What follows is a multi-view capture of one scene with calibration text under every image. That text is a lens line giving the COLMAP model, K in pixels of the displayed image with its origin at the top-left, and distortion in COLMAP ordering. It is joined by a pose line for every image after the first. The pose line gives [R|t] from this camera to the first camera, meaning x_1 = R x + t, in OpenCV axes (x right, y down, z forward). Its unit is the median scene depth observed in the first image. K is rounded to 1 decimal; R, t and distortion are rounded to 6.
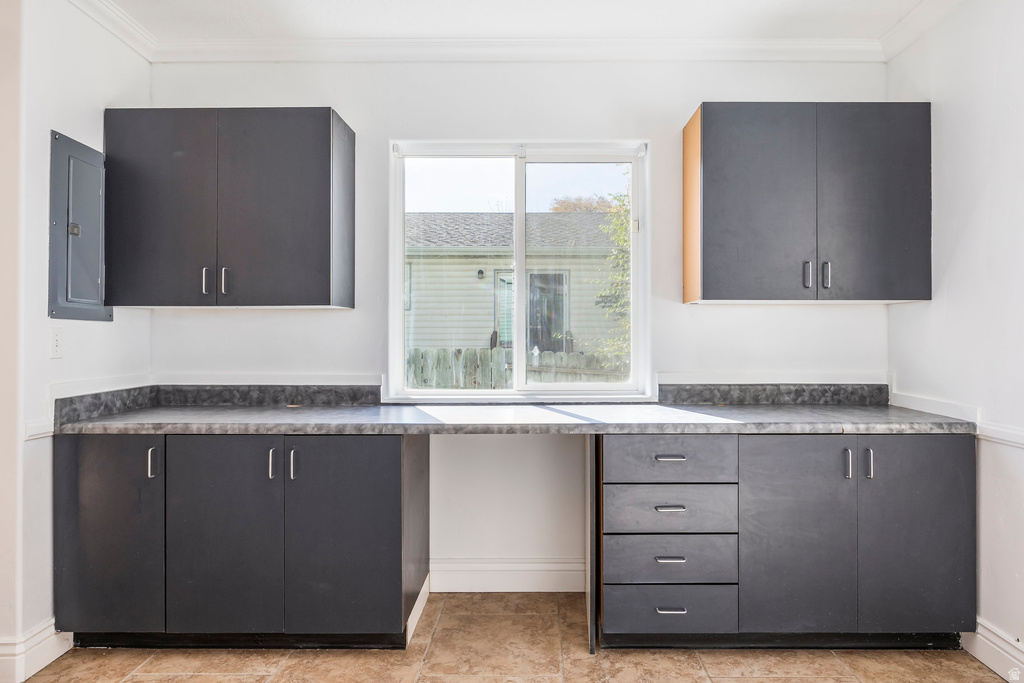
lens RADIAL K [[668.9, 0, 521.1], [0, 668.9, 325.5], [0, 0, 1]] dist [-0.007362, 0.002256]
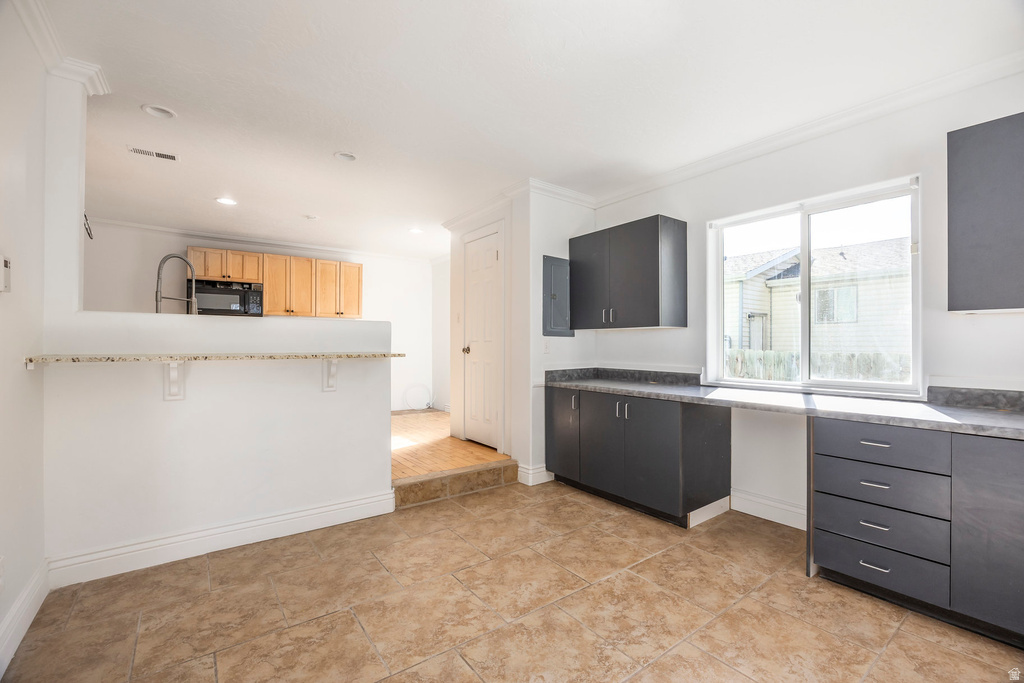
lens RADIAL K [[445.1, 0, 520.2], [0, 445.1, 341.2], [0, 0, 1]] dist [-0.021162, 0.001944]
pose [[0.603723, -0.003497, -0.797186, 0.442150], [0.012630, 0.999907, 0.005178, -0.001614], [0.797094, -0.013195, 0.603711, -0.005015]]
